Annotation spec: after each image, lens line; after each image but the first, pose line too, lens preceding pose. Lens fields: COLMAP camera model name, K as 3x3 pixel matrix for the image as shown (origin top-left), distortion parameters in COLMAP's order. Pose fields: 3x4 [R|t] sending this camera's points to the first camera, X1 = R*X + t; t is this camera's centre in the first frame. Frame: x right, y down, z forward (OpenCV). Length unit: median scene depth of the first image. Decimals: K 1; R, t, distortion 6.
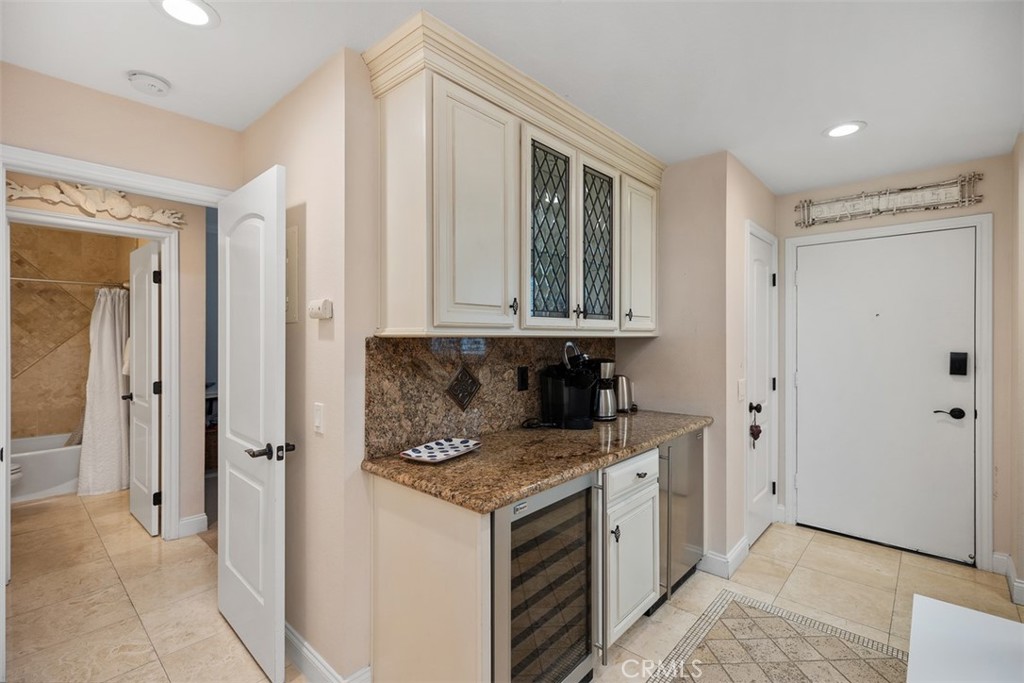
lens RADIAL K [[468.0, 0, 511.8], [0, 468.0, 336.9], [0, 0, 1]] dist [0.003002, 0.000357]
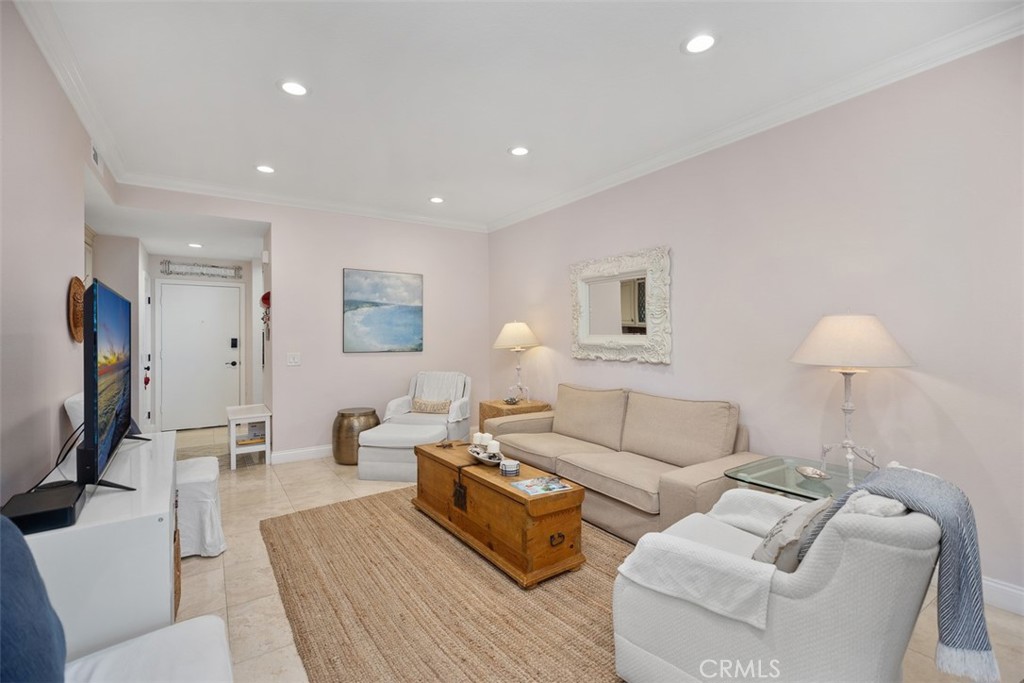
lens RADIAL K [[468.0, 0, 510.7], [0, 468.0, 335.7], [0, 0, 1]] dist [0.003002, 0.000357]
pose [[0.267474, -0.004926, 0.963552, -0.960278], [-0.000113, 0.999987, 0.005143, 0.006393], [-0.963565, -0.001485, 0.267470, -0.984815]]
